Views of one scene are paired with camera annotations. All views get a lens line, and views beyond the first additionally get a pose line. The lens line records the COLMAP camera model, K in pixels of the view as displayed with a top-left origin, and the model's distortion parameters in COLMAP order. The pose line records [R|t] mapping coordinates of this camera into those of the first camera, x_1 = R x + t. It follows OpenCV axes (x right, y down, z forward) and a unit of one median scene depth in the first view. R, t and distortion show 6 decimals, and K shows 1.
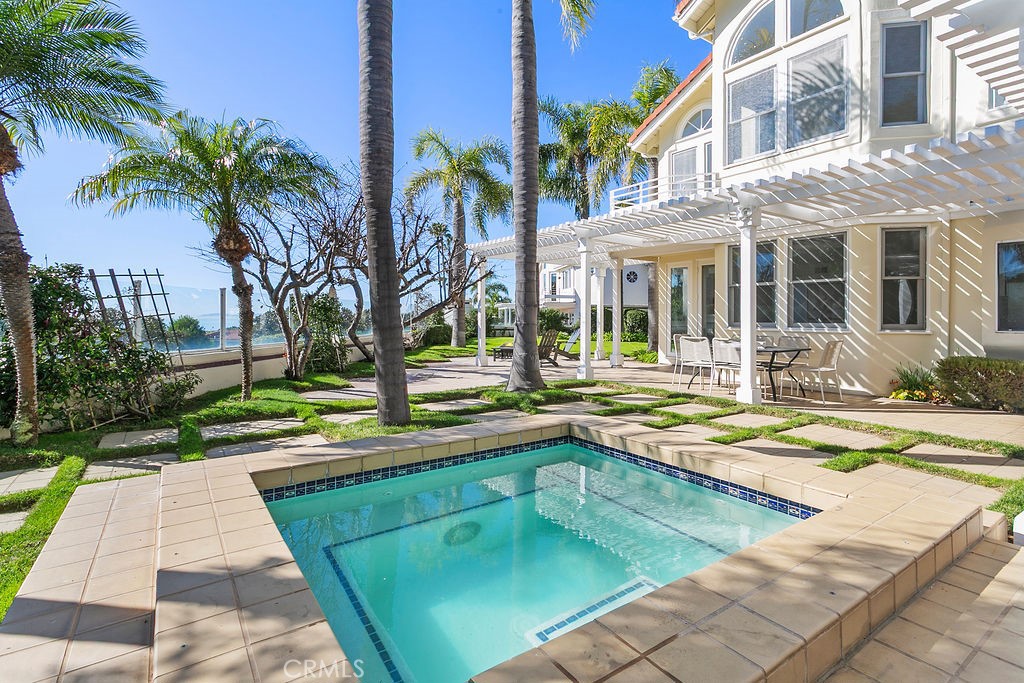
lens RADIAL K [[495.0, 0, 513.5], [0, 495.0, 332.7], [0, 0, 1]] dist [0.002110, 0.000066]
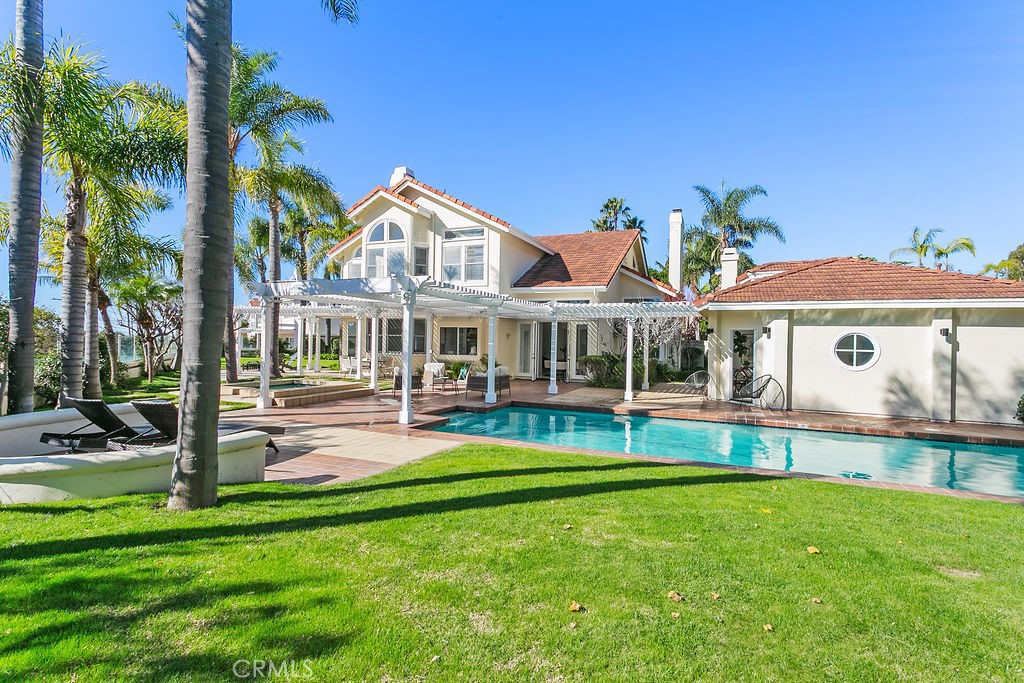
lens RADIAL K [[495.0, 0, 518.4], [0, 495.0, 344.5], [0, 0, 1]] dist [0.002110, 0.000066]
pose [[0.854035, 0.016524, 0.519952, -0.125218], [-0.006259, 0.999749, -0.021491, -0.003312], [-0.520177, 0.015099, 0.853925, -1.023840]]
